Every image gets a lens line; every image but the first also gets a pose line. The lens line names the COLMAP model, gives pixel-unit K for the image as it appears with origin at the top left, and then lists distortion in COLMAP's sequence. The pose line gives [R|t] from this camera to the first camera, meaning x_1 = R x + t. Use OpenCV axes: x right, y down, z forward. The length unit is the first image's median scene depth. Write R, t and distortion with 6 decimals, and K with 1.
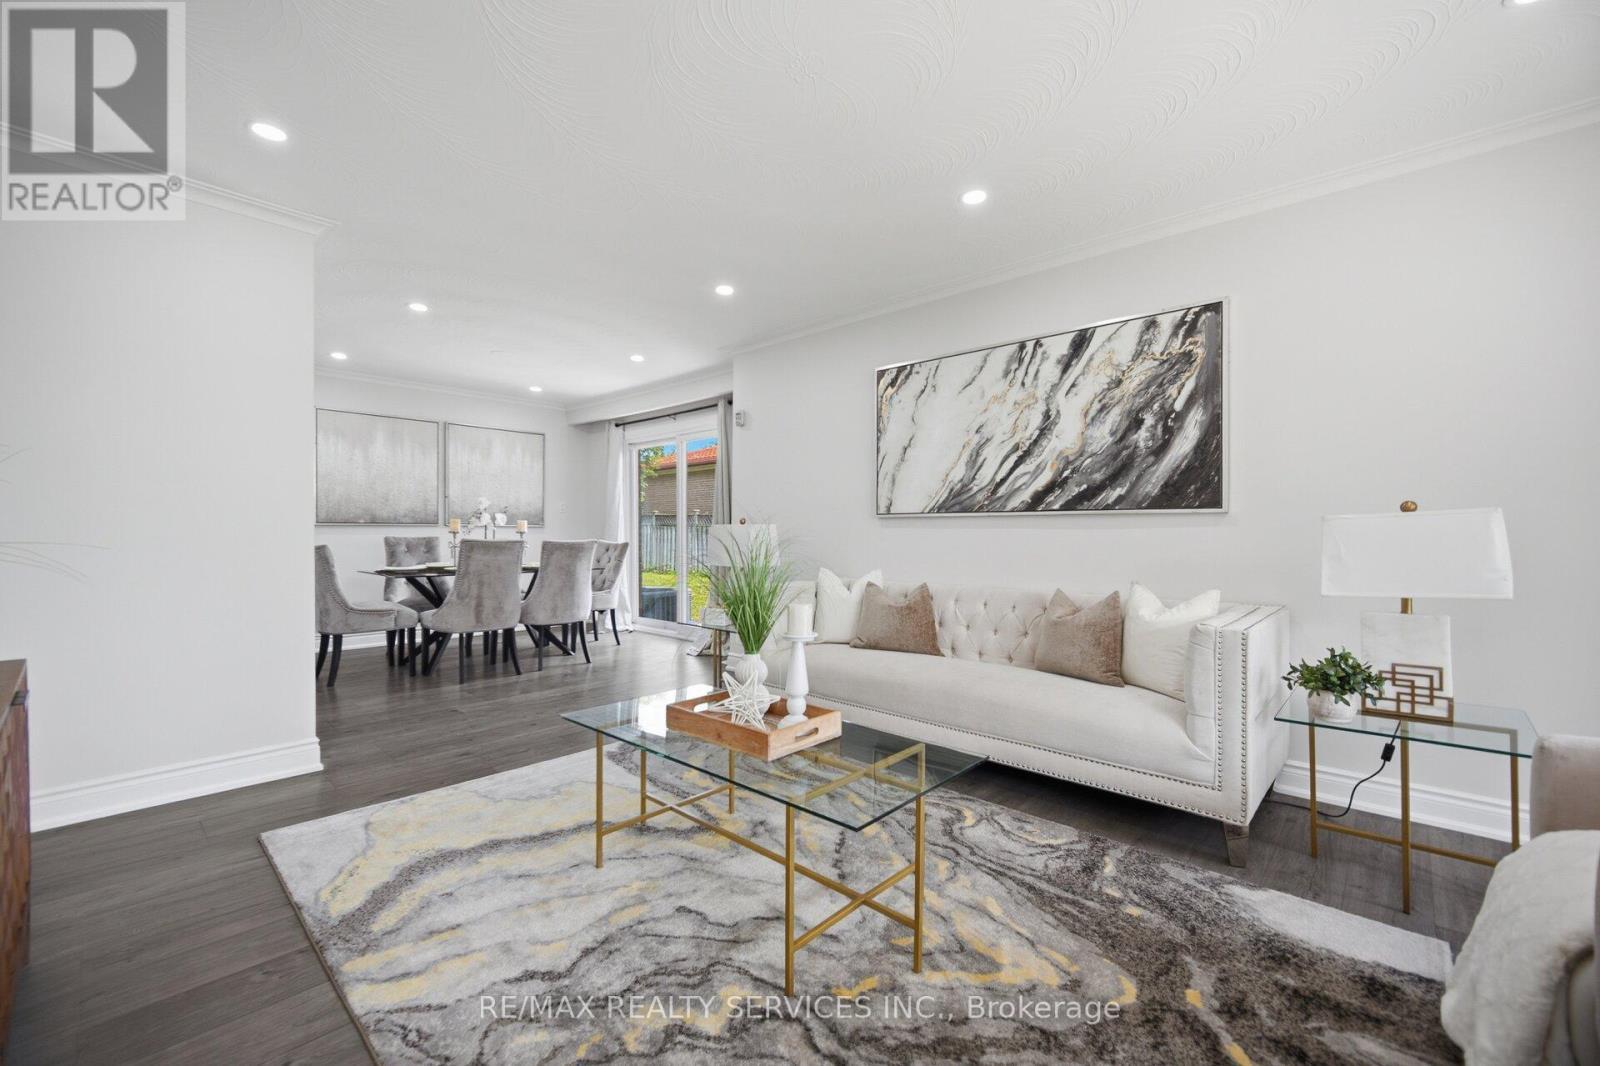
lens RADIAL K [[645.0, 0, 783.8], [0, 645.0, 527.6], [0, 0, 1]] dist [0.000666, 0.000134]
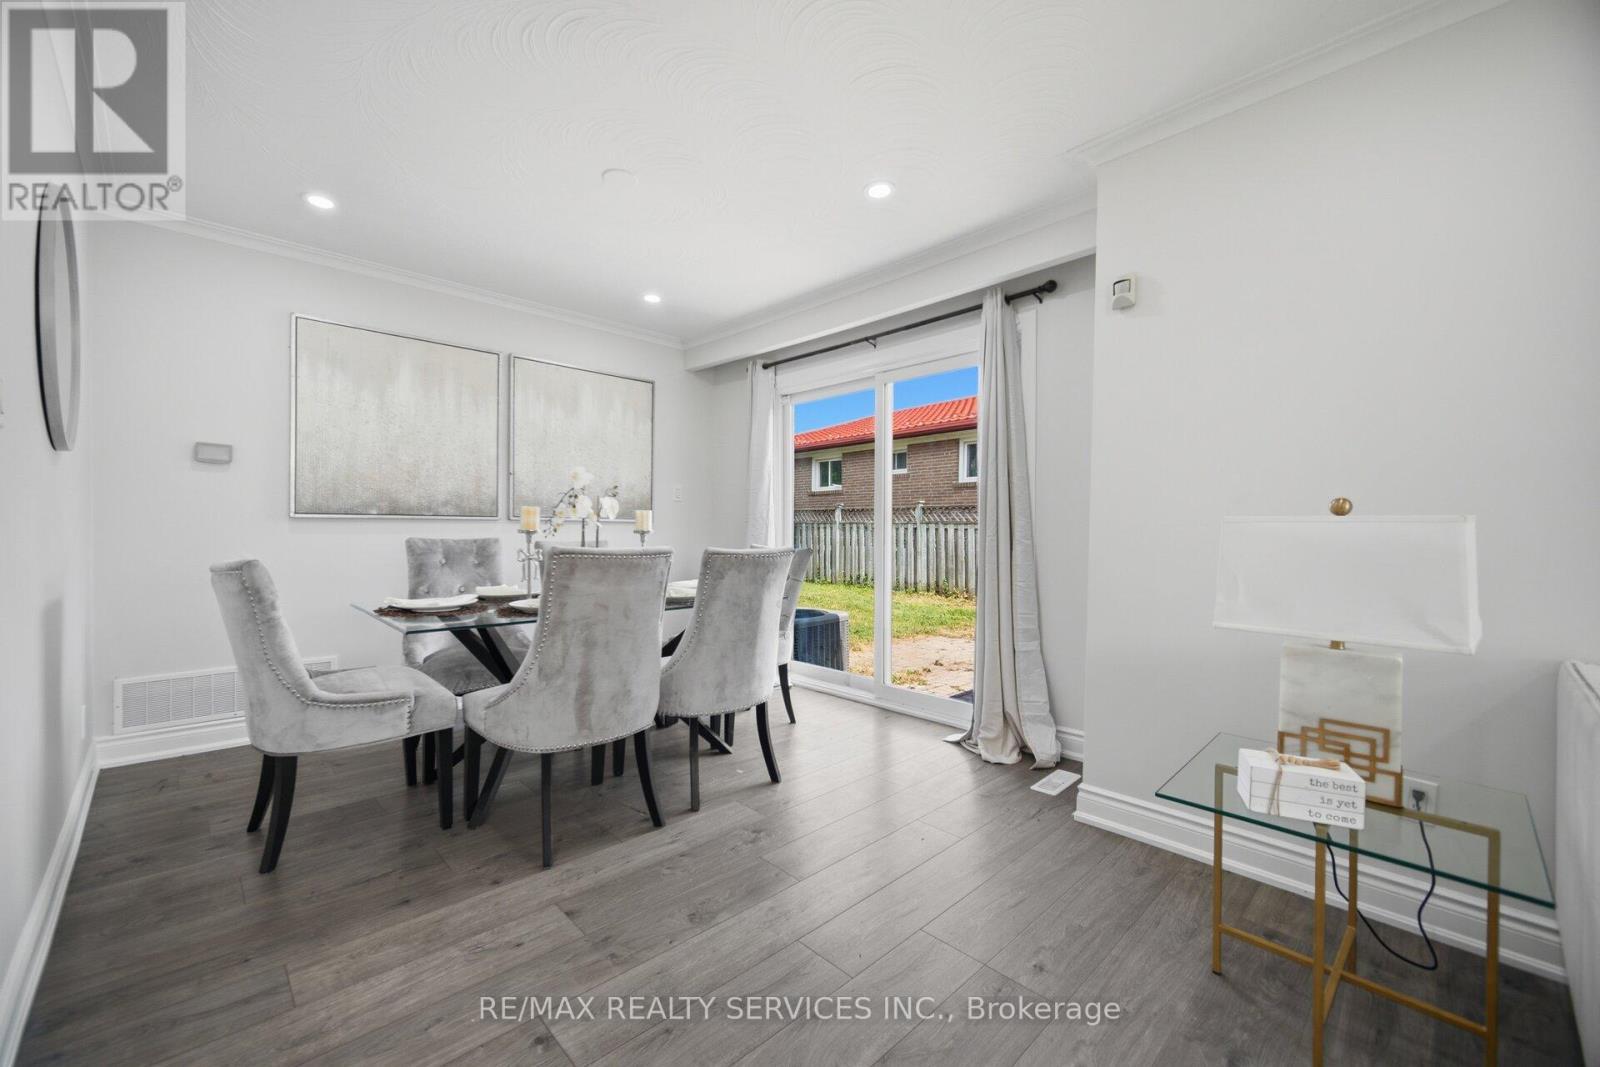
lens RADIAL K [[640.7, 0, 794.9], [0, 640.7, 525.0], [0, 0, 1]] dist [0.000719, 0.000481]
pose [[0.998380, 0.003587, -0.056783, -0.240622], [-0.003511, 0.999993, 0.001433, 0.000262], [0.056788, -0.001232, 0.998386, 0.446924]]
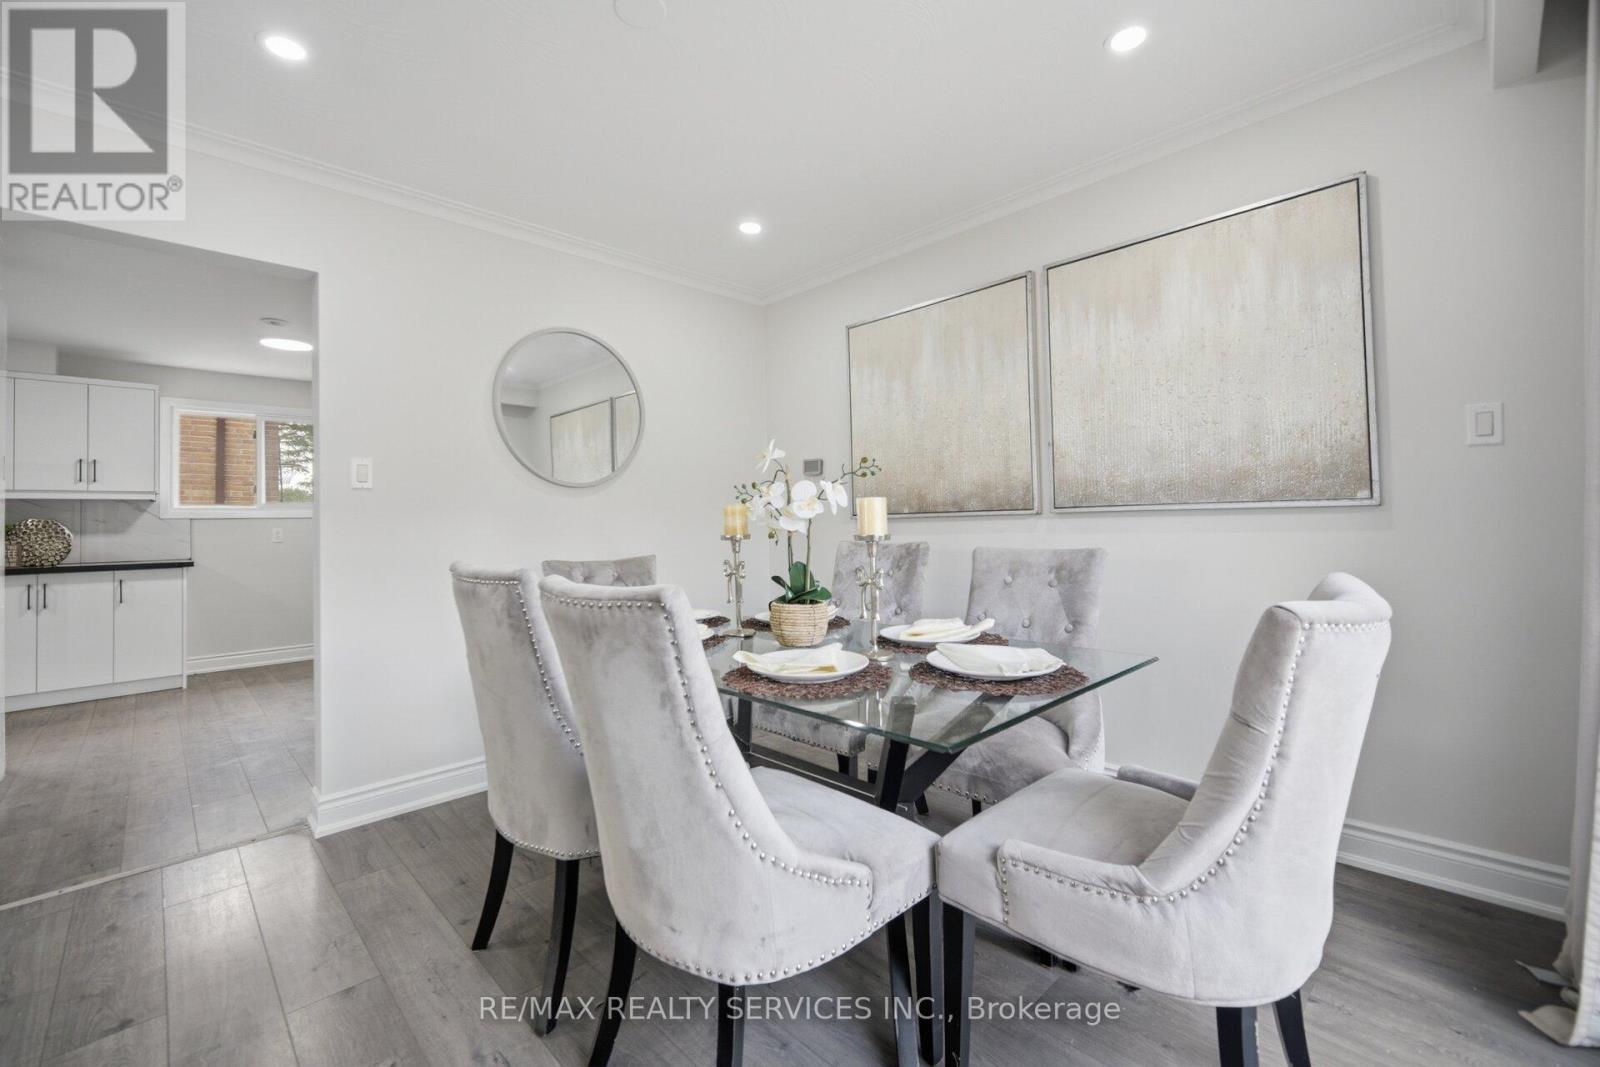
lens RADIAL K [[678.1, 0, 794.6], [0, 678.1, 509.2], [0, 0, 1]] dist [-0.000385, -0.000106]
pose [[-0.057609, -0.025637, -0.998010, -0.085409], [0.029790, 0.999181, -0.027387, 0.001891], [0.997895, -0.031308, -0.056798, 0.976263]]
